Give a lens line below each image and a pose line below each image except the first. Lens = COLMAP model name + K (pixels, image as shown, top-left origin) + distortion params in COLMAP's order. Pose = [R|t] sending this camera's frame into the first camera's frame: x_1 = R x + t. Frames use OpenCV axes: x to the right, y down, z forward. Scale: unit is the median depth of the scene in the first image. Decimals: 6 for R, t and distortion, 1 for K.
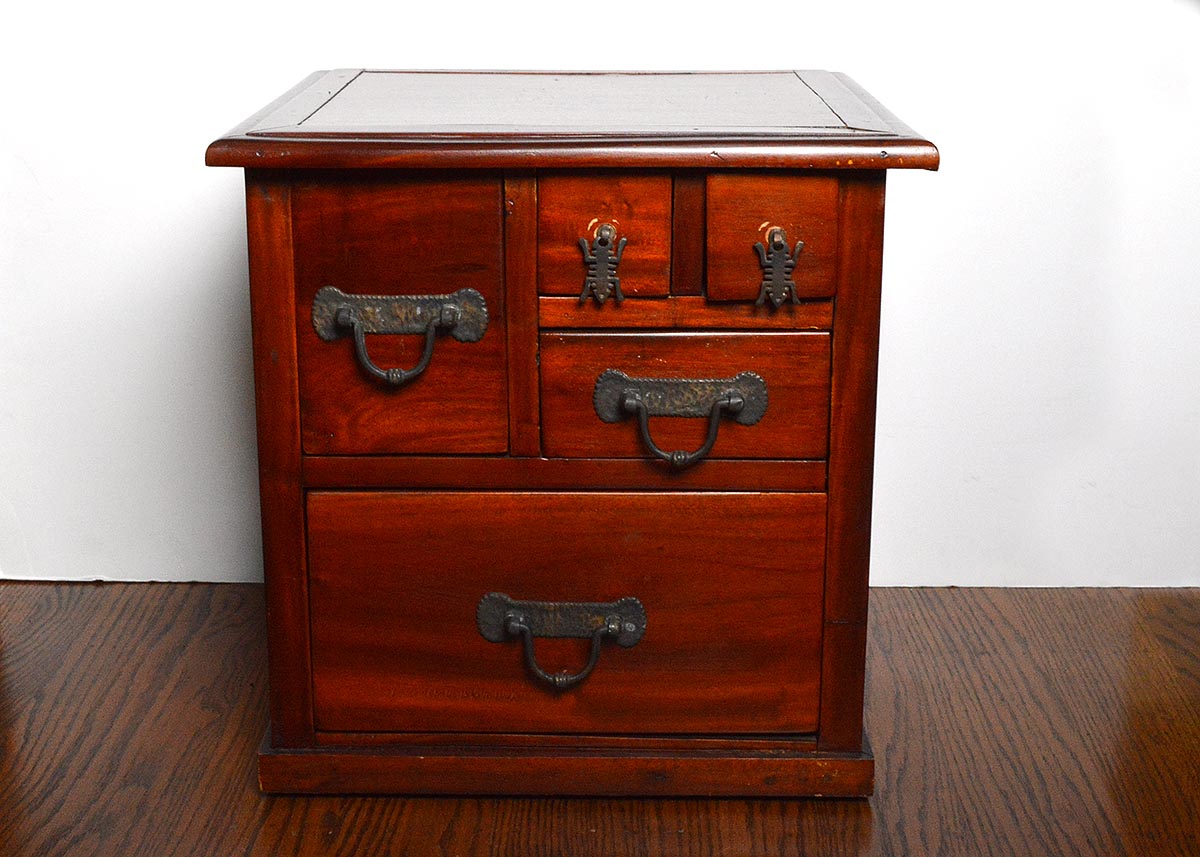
lens RADIAL K [[1893.8, 0, 590.7], [0, 1893.8, 430.9], [0, 0, 1]] dist [-0.032370, 0.000000]
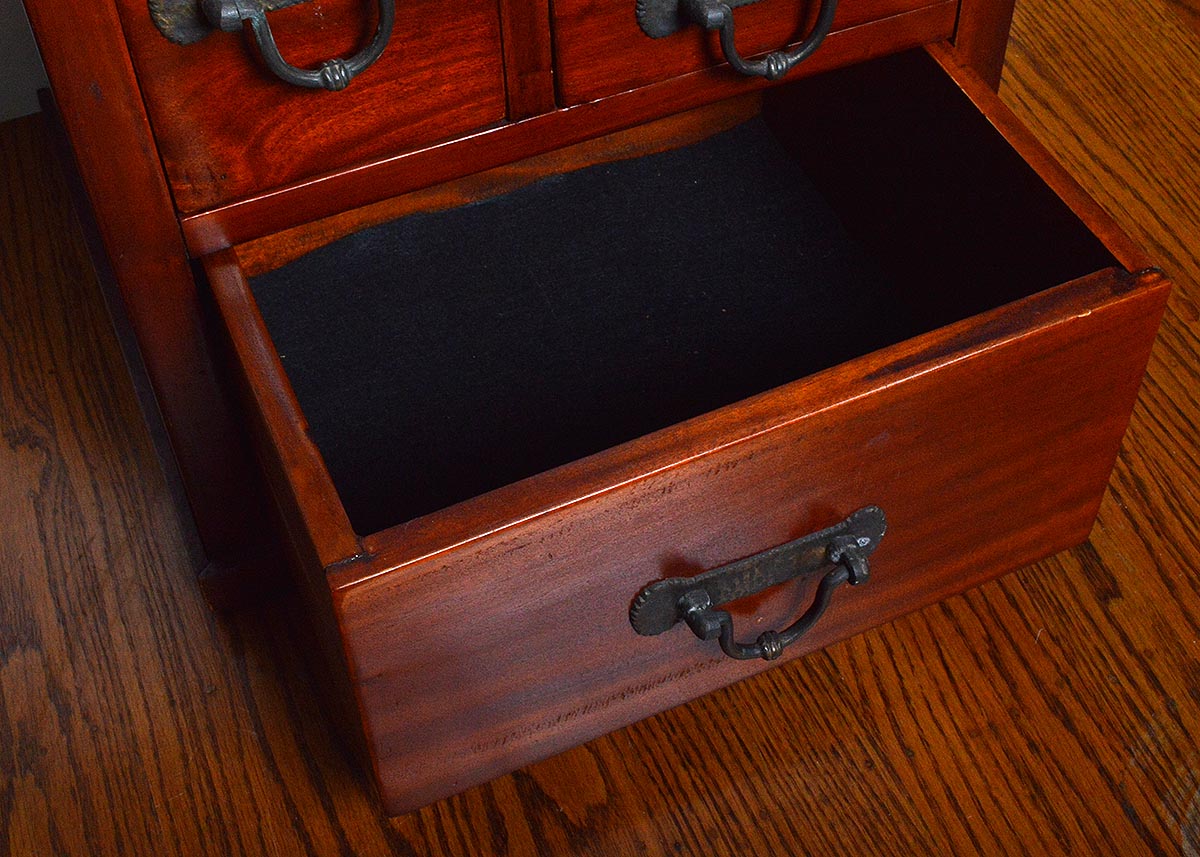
lens RADIAL K [[1740.9, 0, 598.8], [0, 1740.9, 436.3], [0, 0, 1]] dist [-0.042217, 0.000000]
pose [[0.919354, -0.318117, 0.231496, -0.167192], [0.133288, 0.805445, 0.577488, -0.211442], [-0.370166, -0.500060, 0.782890, 0.463370]]
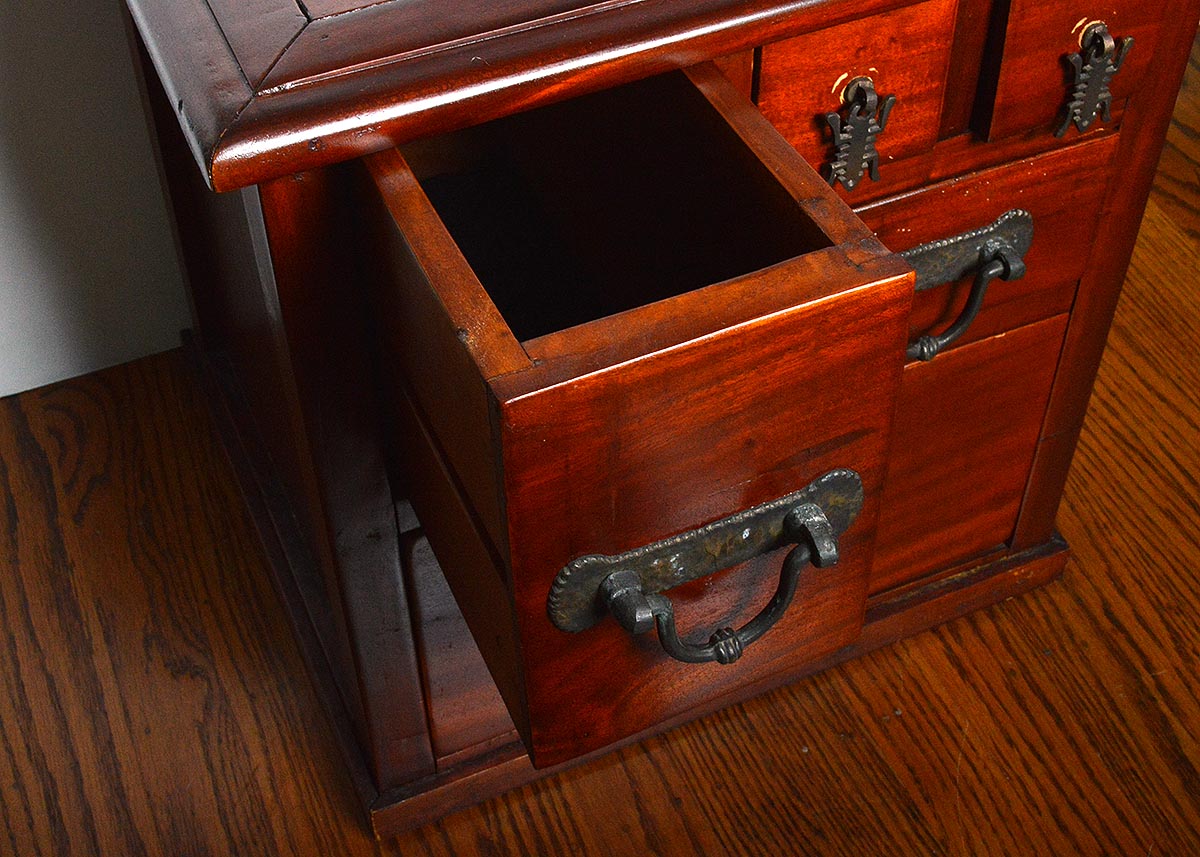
lens RADIAL K [[1606.8, 0, 608.0], [0, 1606.8, 423.3], [0, 0, 1]] dist [-0.041372, 0.000000]
pose [[0.908483, -0.304548, 0.286197, -0.218013], [0.123834, 0.850223, 0.511650, -0.256206], [-0.399154, -0.429385, 0.810127, 0.511388]]
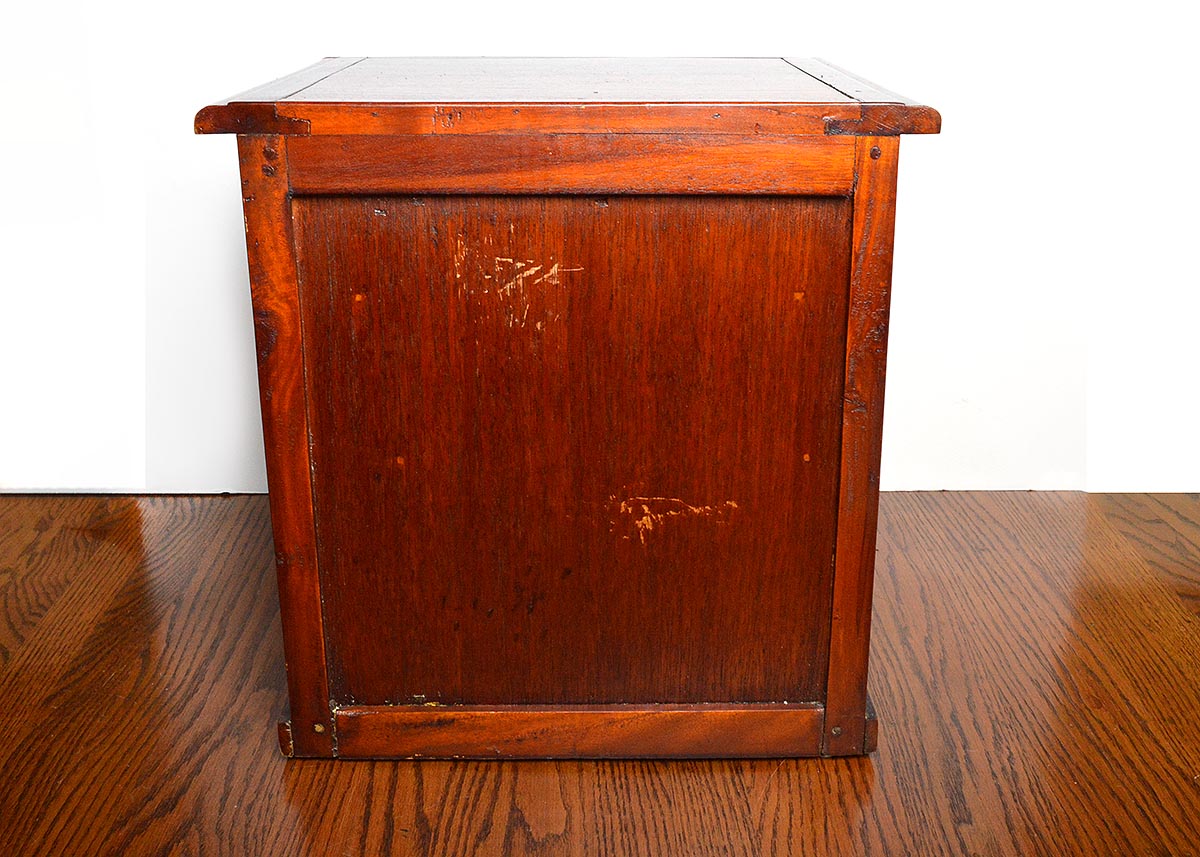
lens RADIAL K [[1314.6, 0, 612.9], [0, 1314.6, 436.1], [0, 0, 1]] dist [-0.066199, 0.000000]
pose [[0.999113, -0.009183, 0.041107, -0.067315], [0.006503, 0.997873, 0.064869, -0.009448], [-0.041616, -0.064544, 0.997047, 0.231223]]
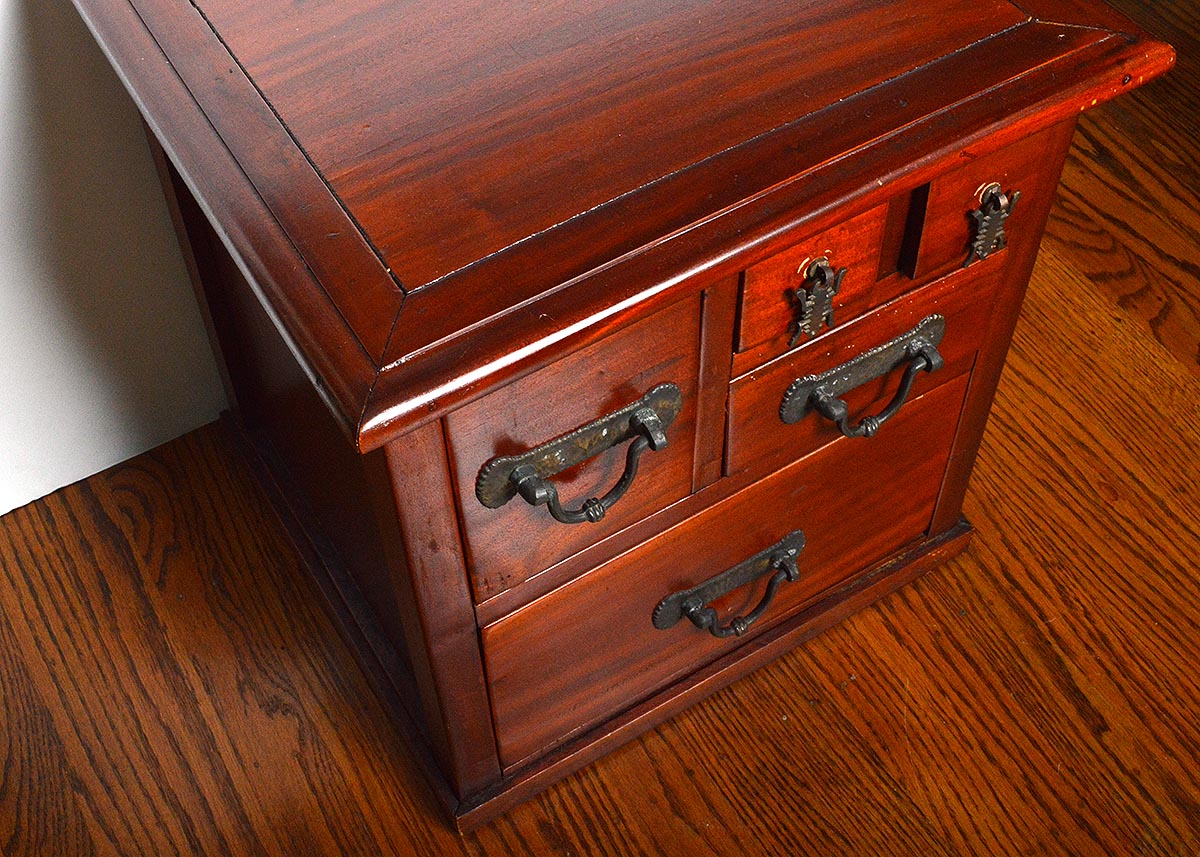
lens RADIAL K [[1436.3, 0, 588.7], [0, 1436.3, 426.3], [0, 0, 1]] dist [-0.051645, 0.000000]
pose [[0.850594, -0.423998, 0.310992, -0.249763], [0.171859, 0.783127, 0.597642, -0.373881], [-0.496945, -0.454904, 0.738991, 0.525344]]
